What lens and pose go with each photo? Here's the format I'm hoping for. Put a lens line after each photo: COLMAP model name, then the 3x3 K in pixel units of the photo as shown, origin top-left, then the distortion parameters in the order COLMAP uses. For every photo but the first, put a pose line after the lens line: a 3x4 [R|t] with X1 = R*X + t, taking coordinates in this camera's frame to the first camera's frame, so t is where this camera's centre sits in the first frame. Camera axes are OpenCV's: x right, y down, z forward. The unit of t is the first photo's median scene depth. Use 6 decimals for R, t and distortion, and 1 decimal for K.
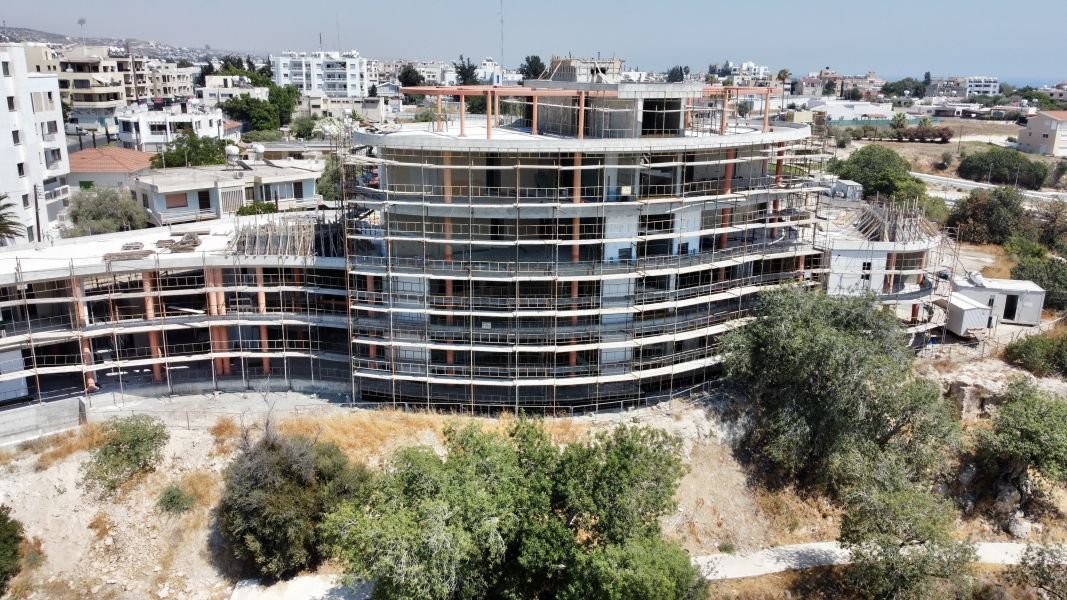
lens RADIAL K [[817.4, 0, 528.6], [0, 817.4, 274.9], [0, 0, 1]] dist [0.007703, -0.012054]
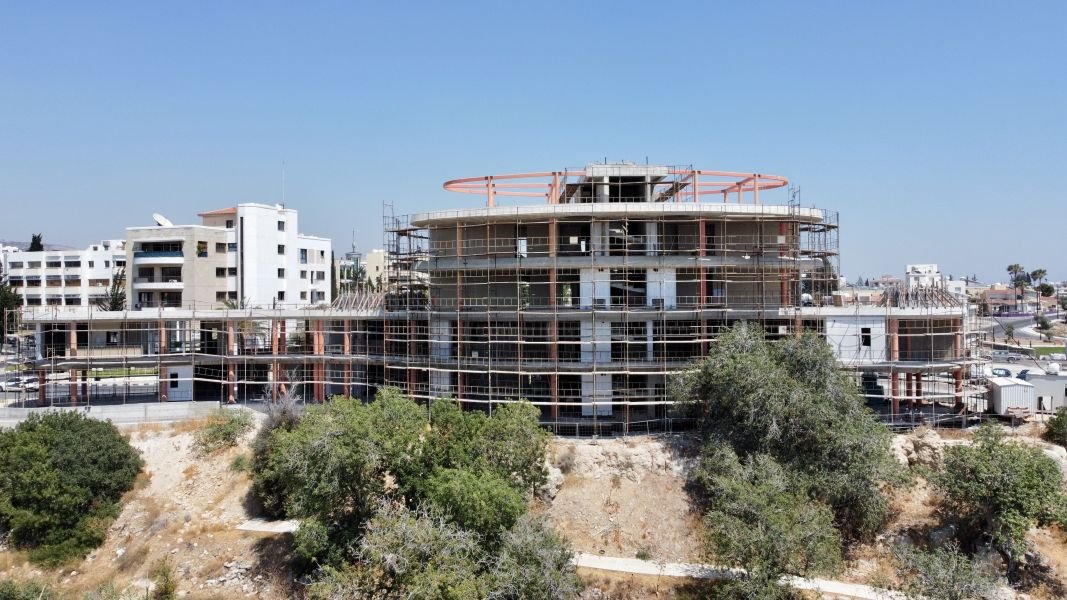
lens RADIAL K [[810.9, 0, 527.1], [0, 810.9, 297.9], [0, 0, 1]] dist [-0.000608, -0.004922]
pose [[0.912059, -0.019052, -0.409616, 0.487579], [-0.082751, 0.969817, -0.229362, 0.235067], [0.401622, 0.243088, 0.882954, -0.068602]]
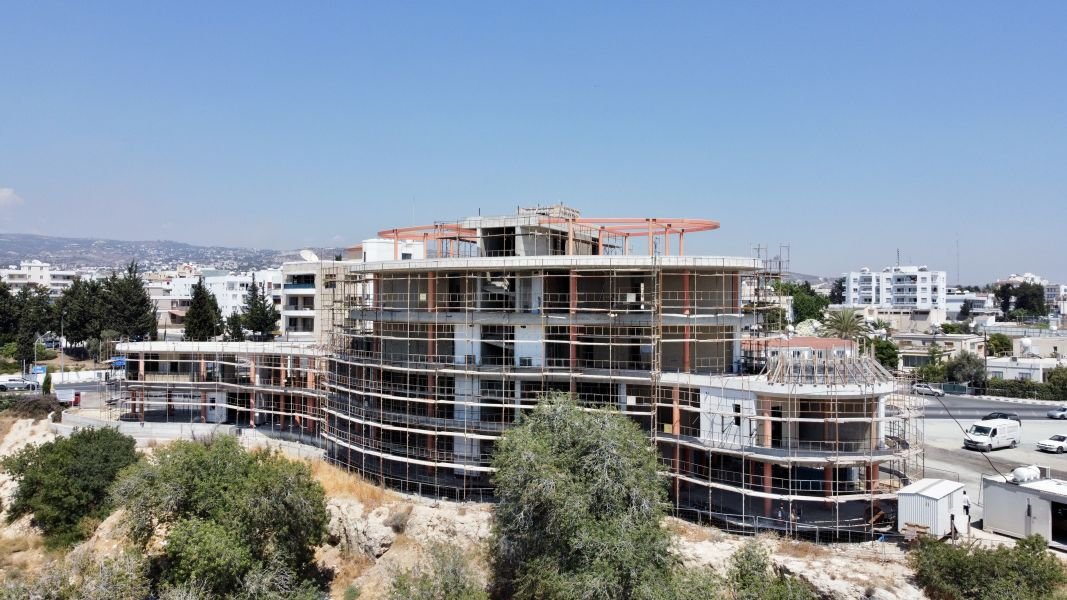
lens RADIAL K [[811.1, 0, 529.2], [0, 811.1, 329.0], [0, 0, 1]] dist [-0.005314, -0.003008]
pose [[0.652213, 0.017345, -0.757837, 0.994729], [-0.182136, 0.974037, -0.134458, 0.065668], [0.735829, 0.225725, 0.638439, 0.324037]]
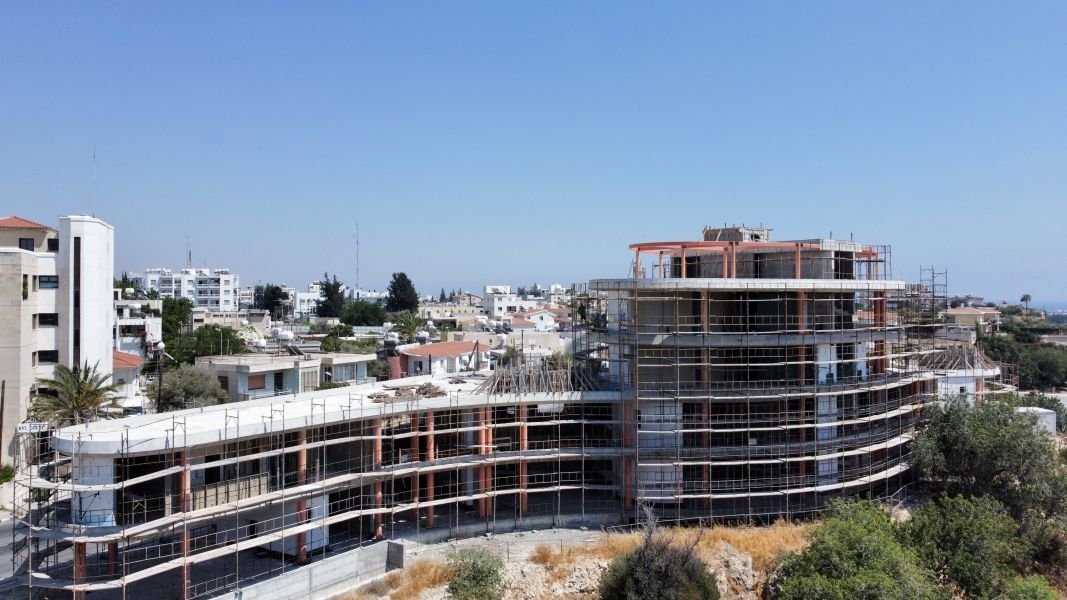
lens RADIAL K [[810.9, 0, 527.1], [0, 810.9, 297.9], [0, 0, 1]] dist [-0.000608, -0.004922]
pose [[0.965418, -0.013657, 0.260350, -0.586247], [0.076942, 0.969072, -0.234477, 0.099786], [-0.249095, 0.246400, 0.936610, -0.010301]]
